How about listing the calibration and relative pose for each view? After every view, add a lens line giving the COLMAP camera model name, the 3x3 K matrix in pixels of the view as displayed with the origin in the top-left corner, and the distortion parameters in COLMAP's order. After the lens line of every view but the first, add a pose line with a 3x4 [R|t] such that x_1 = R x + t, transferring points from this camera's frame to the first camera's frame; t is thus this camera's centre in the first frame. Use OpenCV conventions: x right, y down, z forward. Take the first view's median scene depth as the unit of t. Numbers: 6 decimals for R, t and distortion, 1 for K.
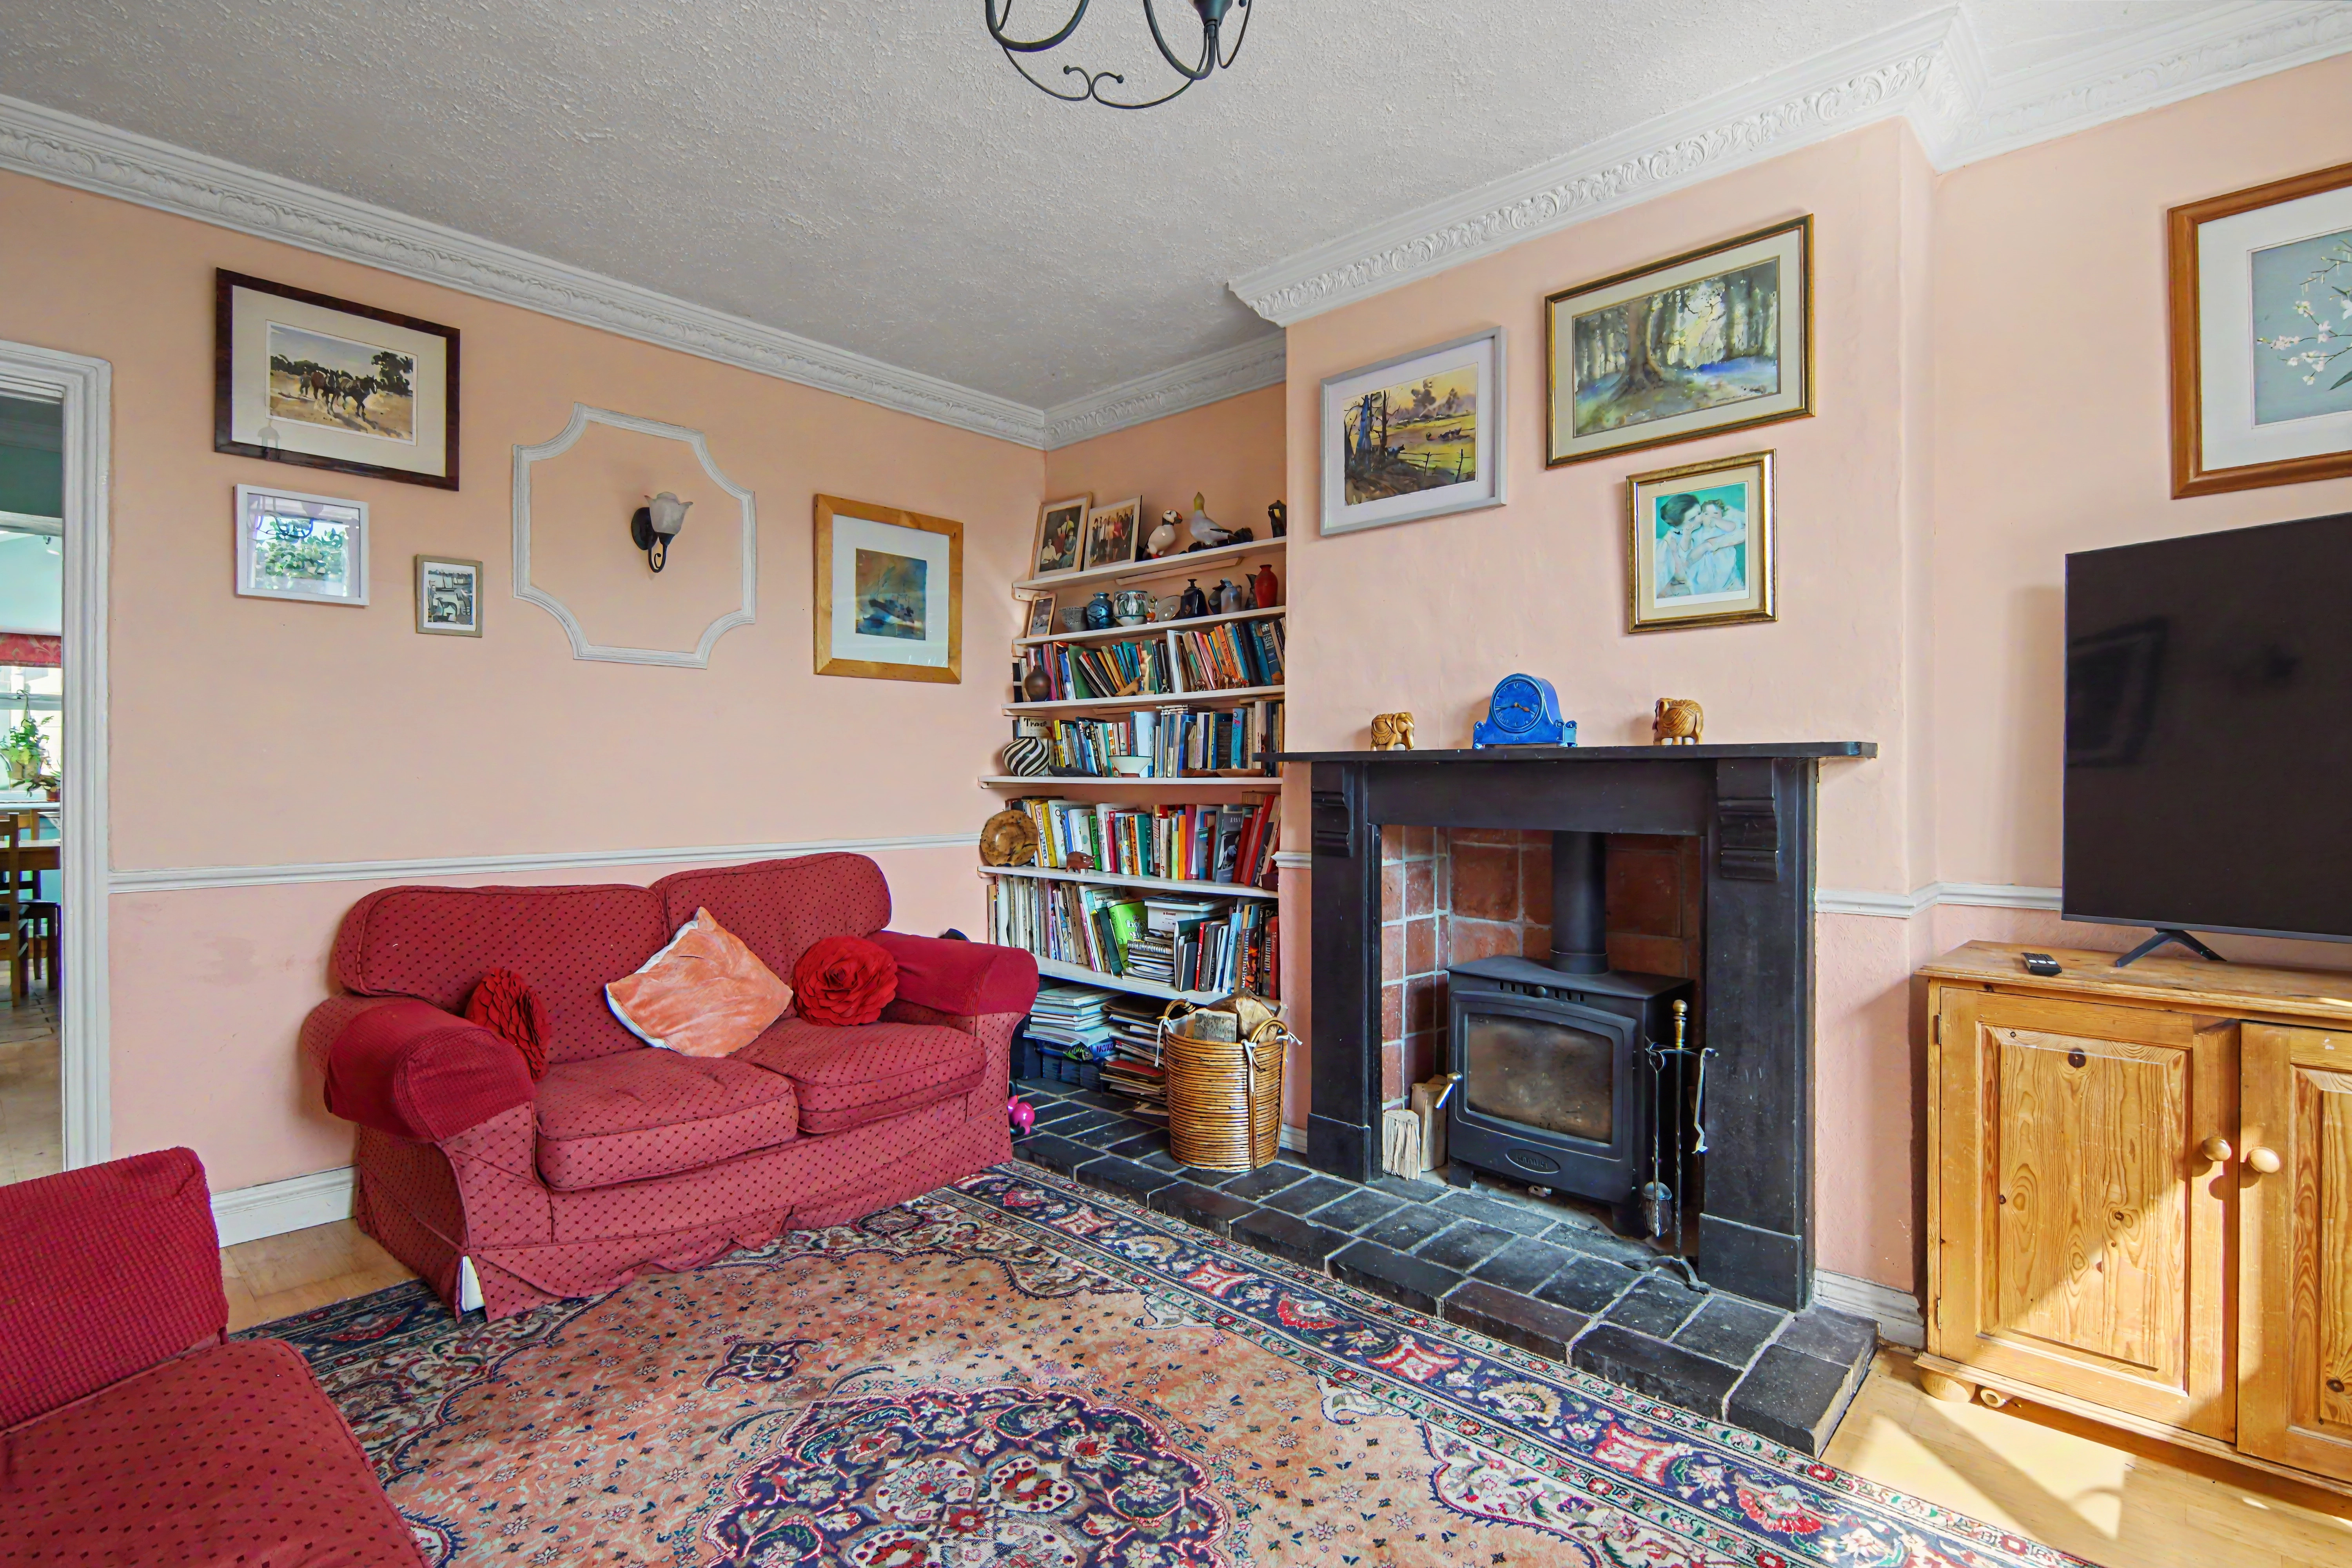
lens RADIAL K [[1138.8, 0, 1153.1], [0, 1138.8, 777.0], [0, 0, 1]] dist [0.018490, -0.005225]
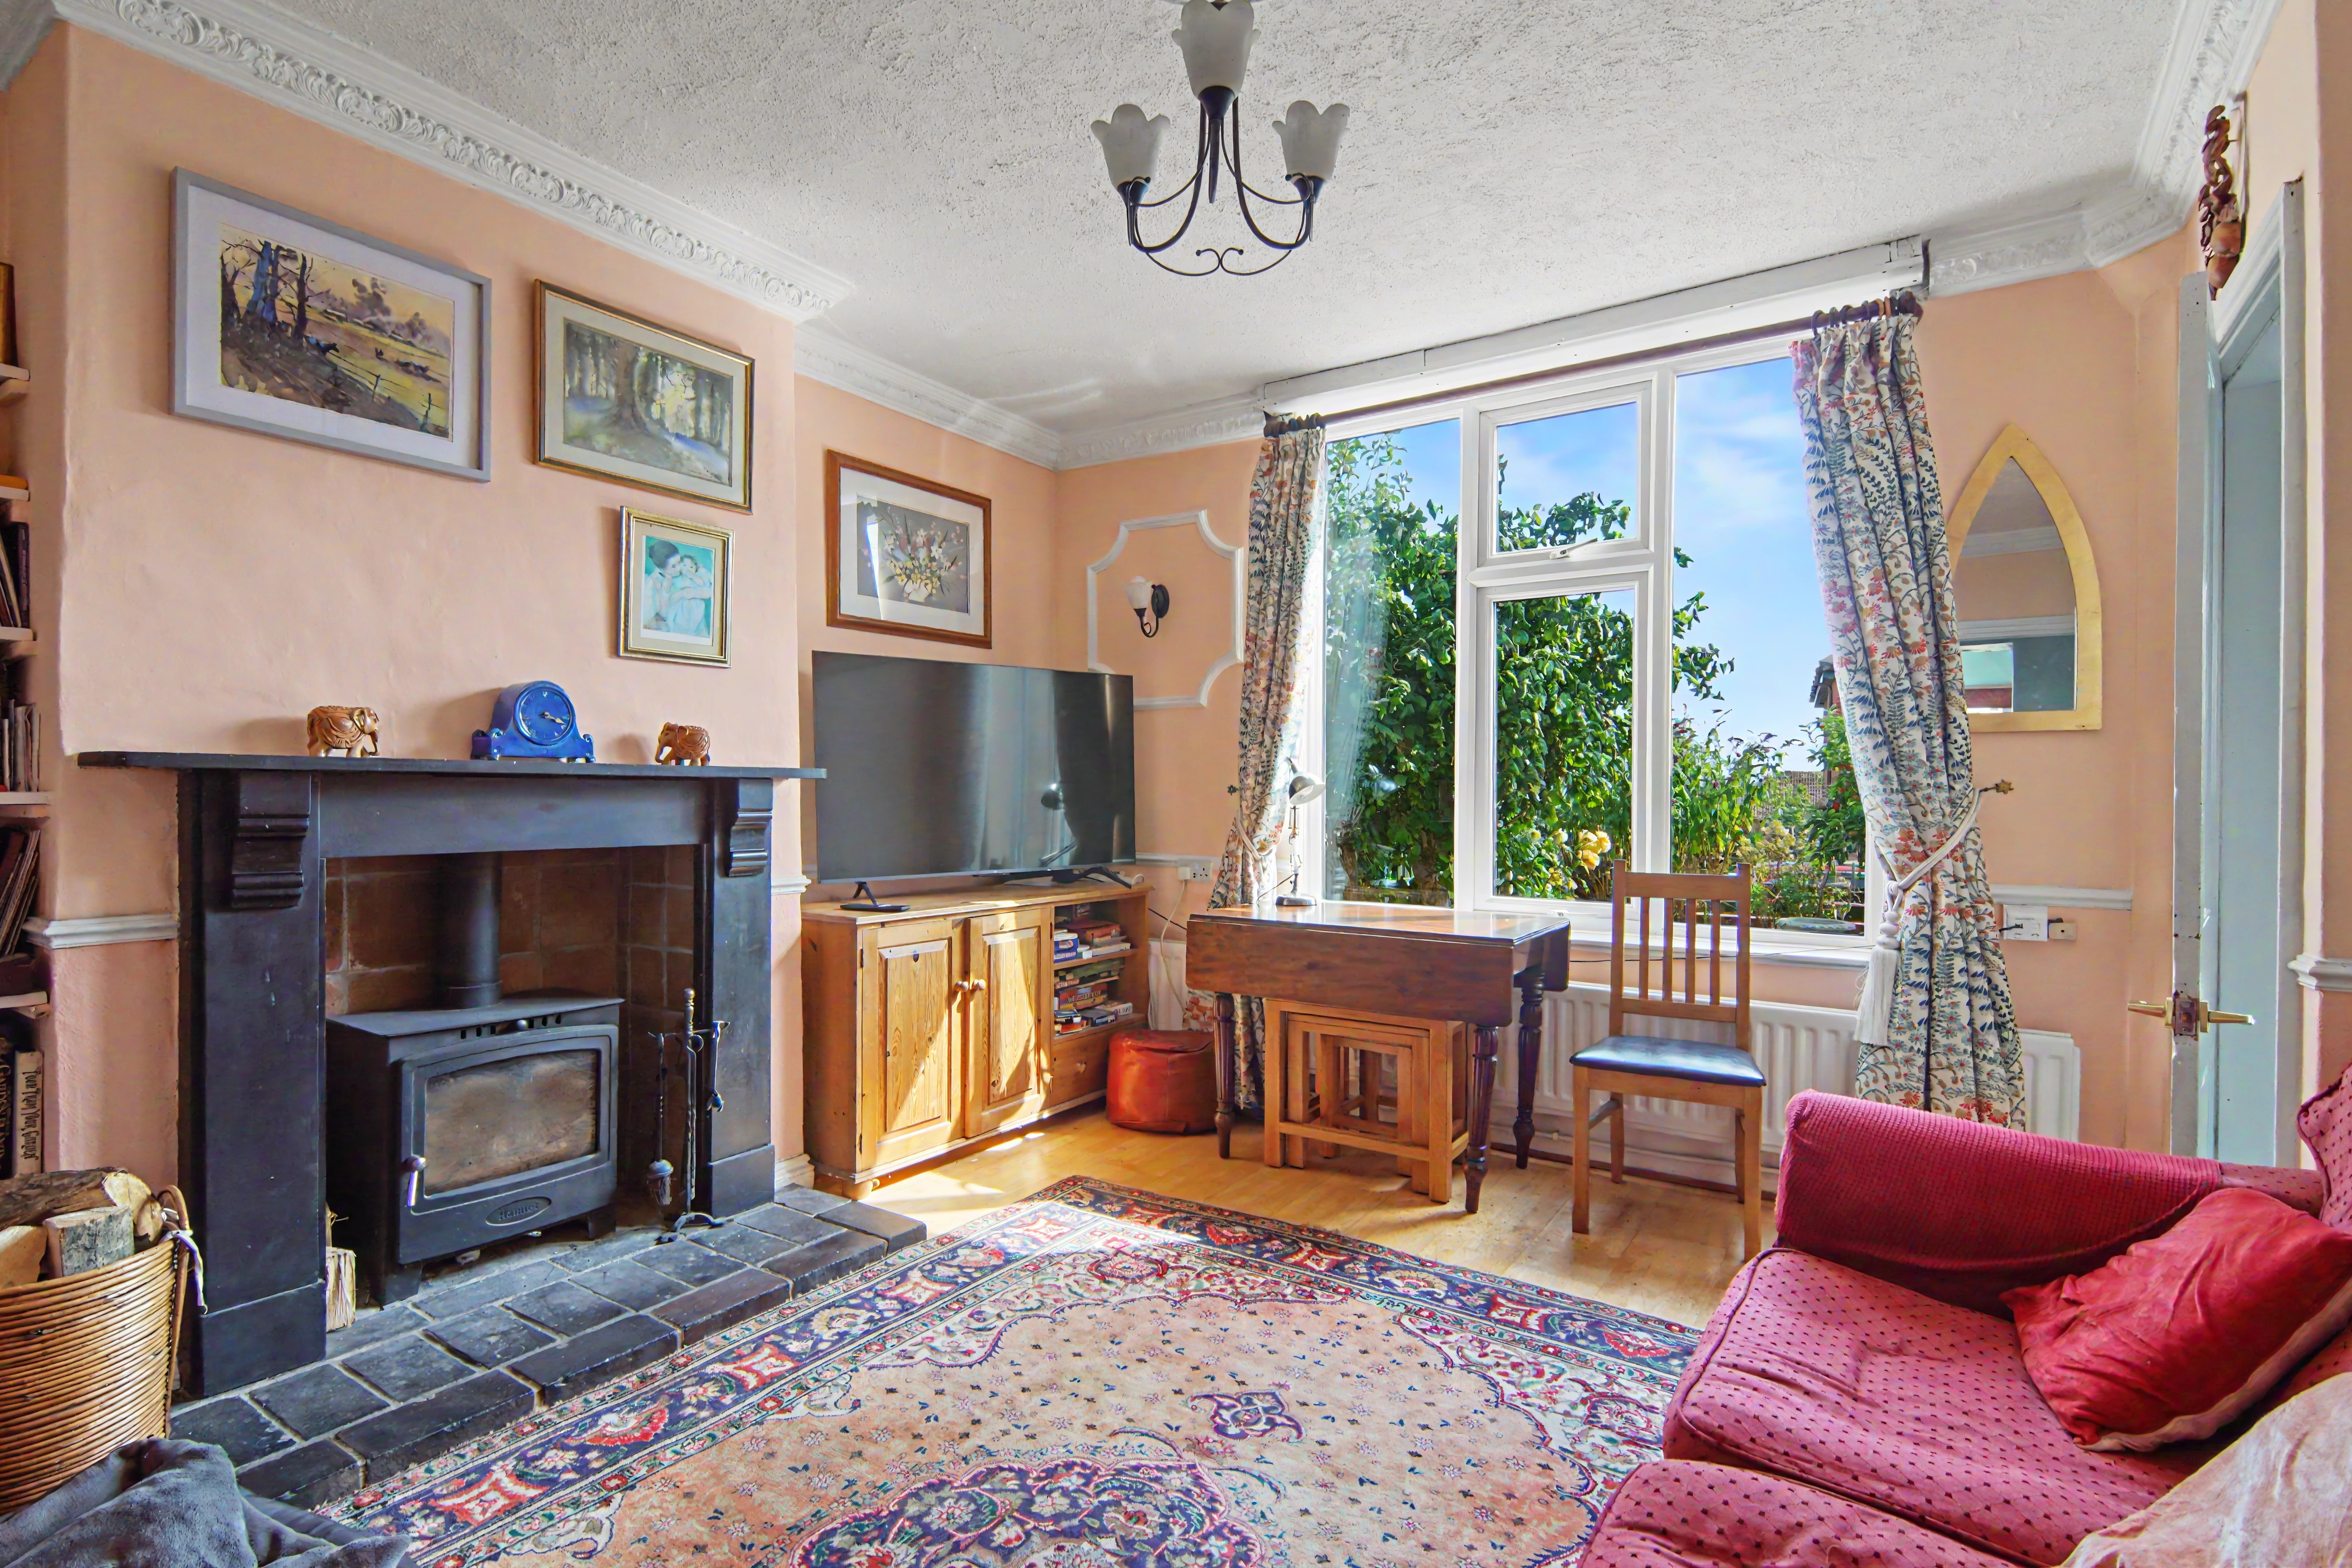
lens RADIAL K [[1138.8, 0, 1159.9], [0, 1138.8, 798.3], [0, 0, 1]] dist [0.018490, -0.005225]
pose [[-0.167583, -0.003688, 0.985851, -0.648598], [-0.003472, 0.999989, 0.003151, -0.000276], [-0.985852, -0.002894, -0.167594, 0.635780]]
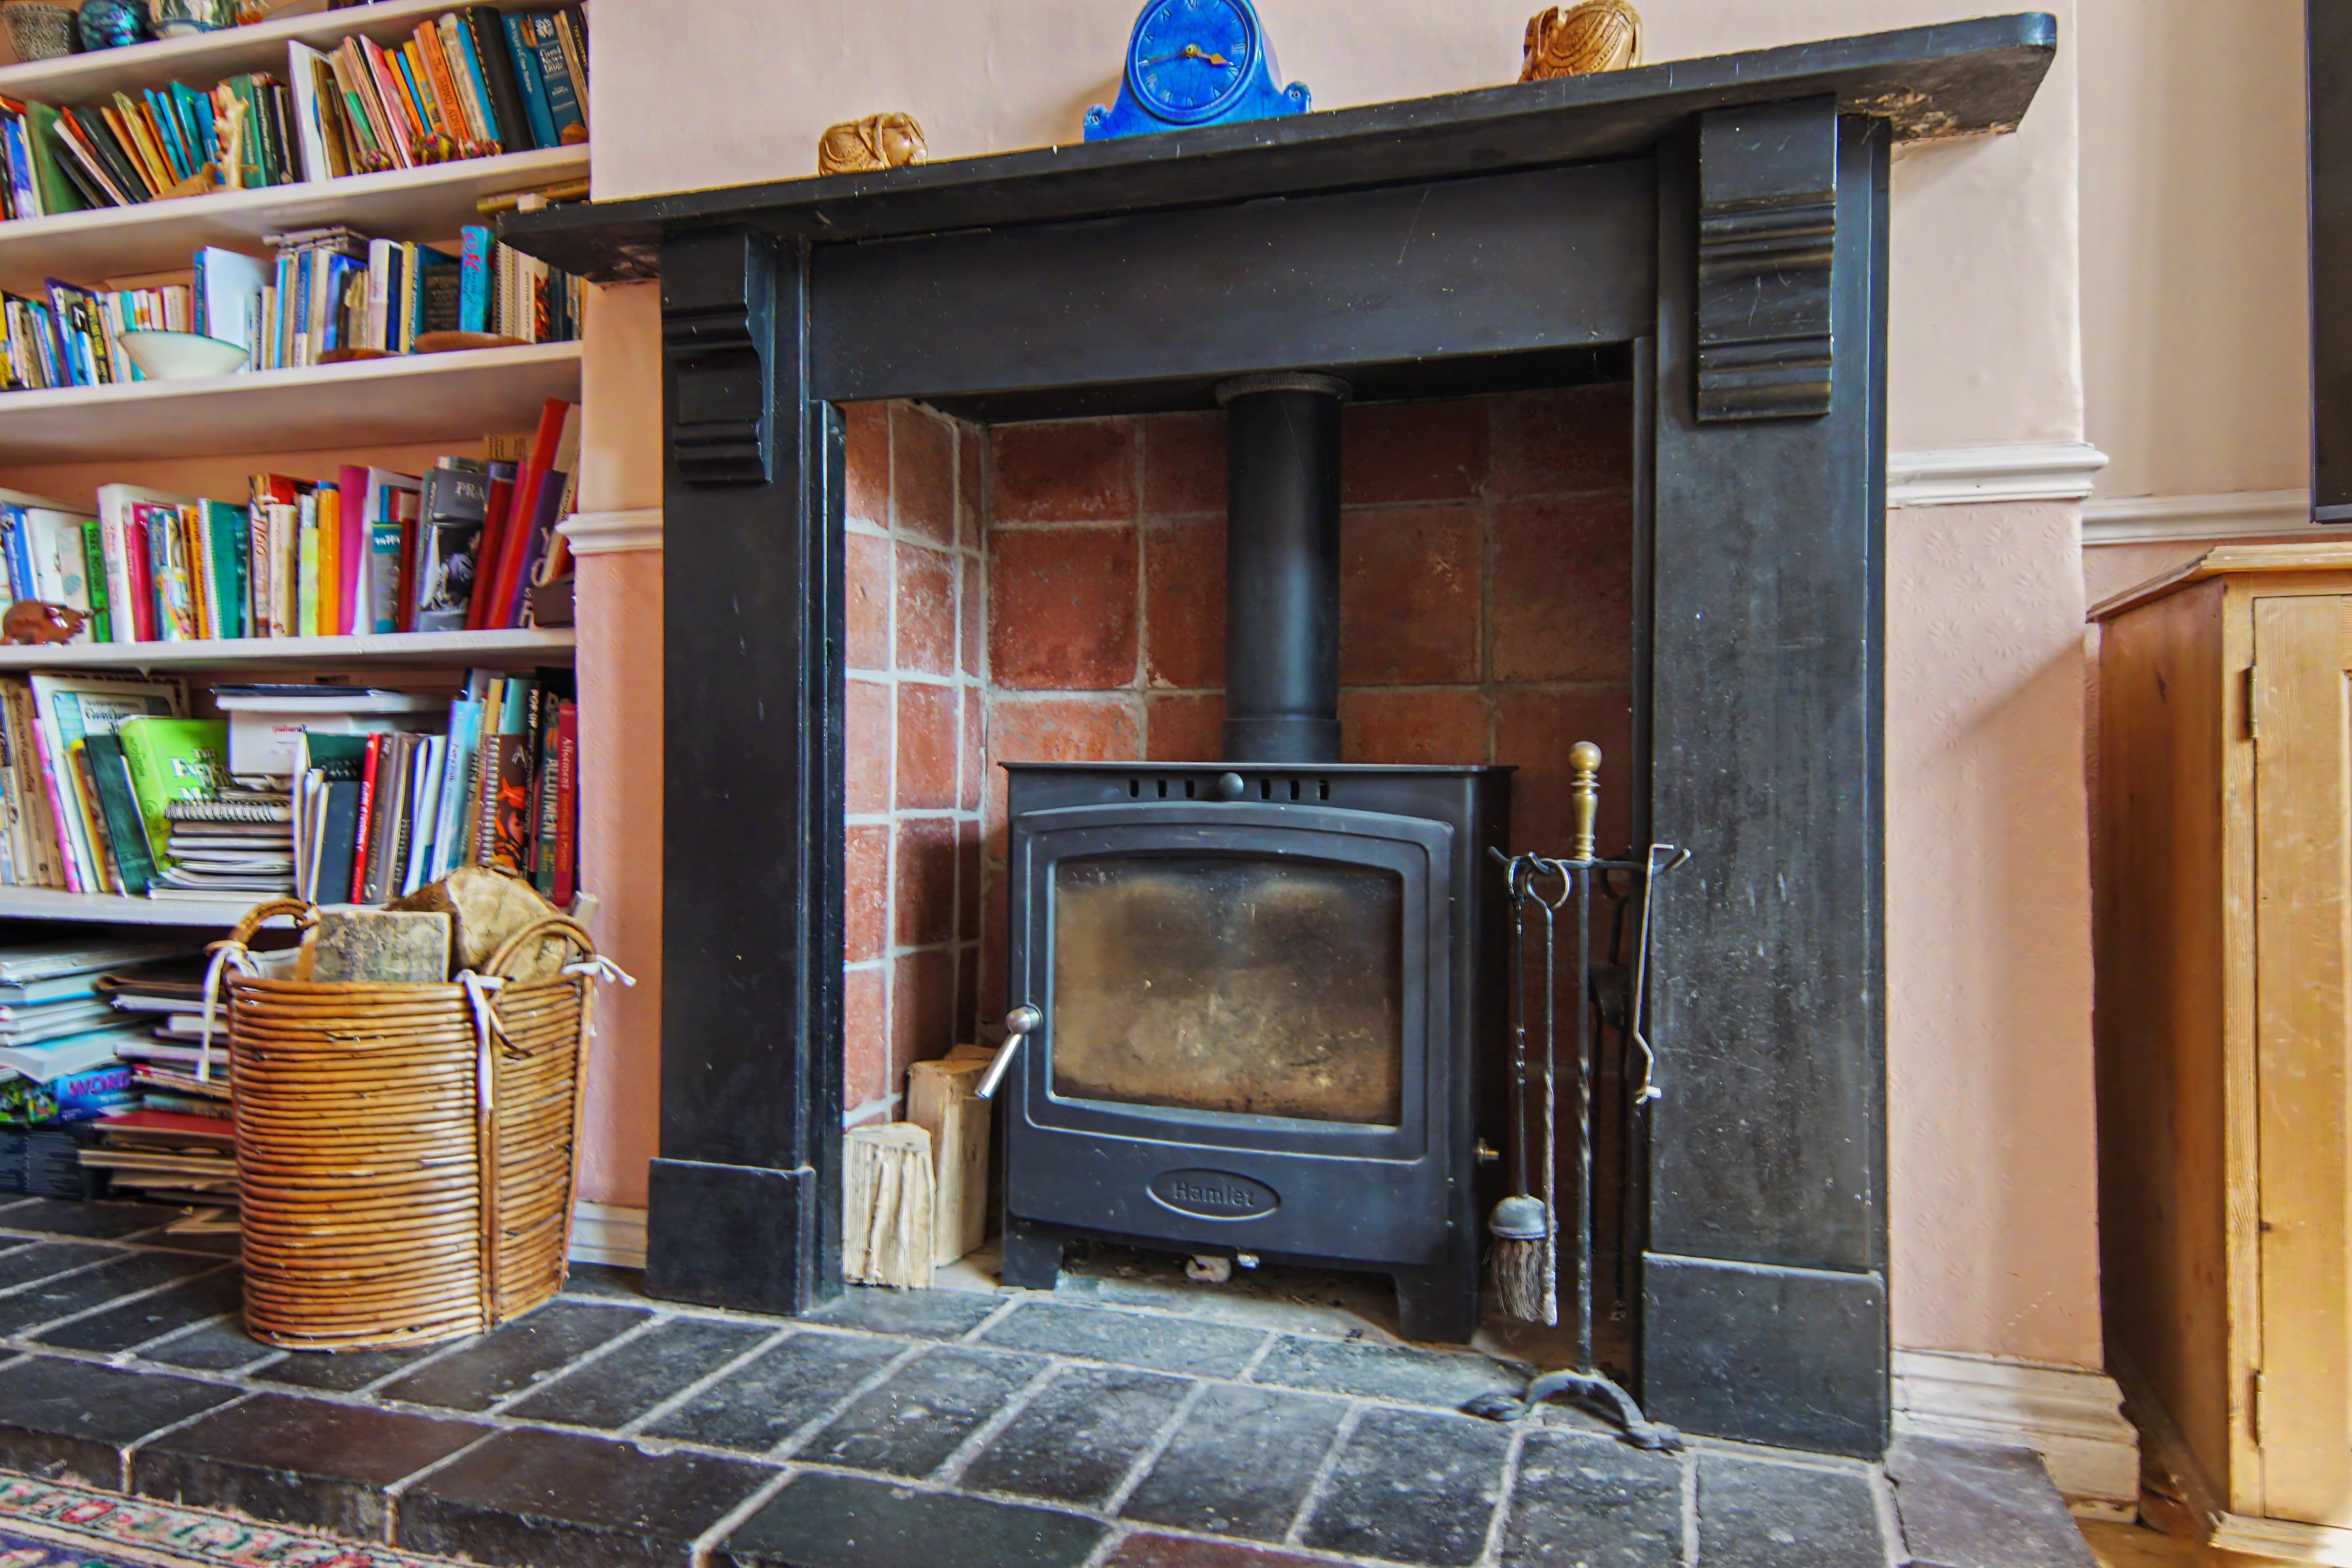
lens RADIAL K [[1612.5, 0, 1161.3], [0, 1612.5, 751.3], [0, 0, 1]] dist [0.059337, -0.029458]
pose [[0.907465, 0.004699, 0.420102, 0.067020], [0.000238, 0.999932, -0.011699, 0.179018], [-0.420129, 0.010716, 0.907401, 0.466352]]
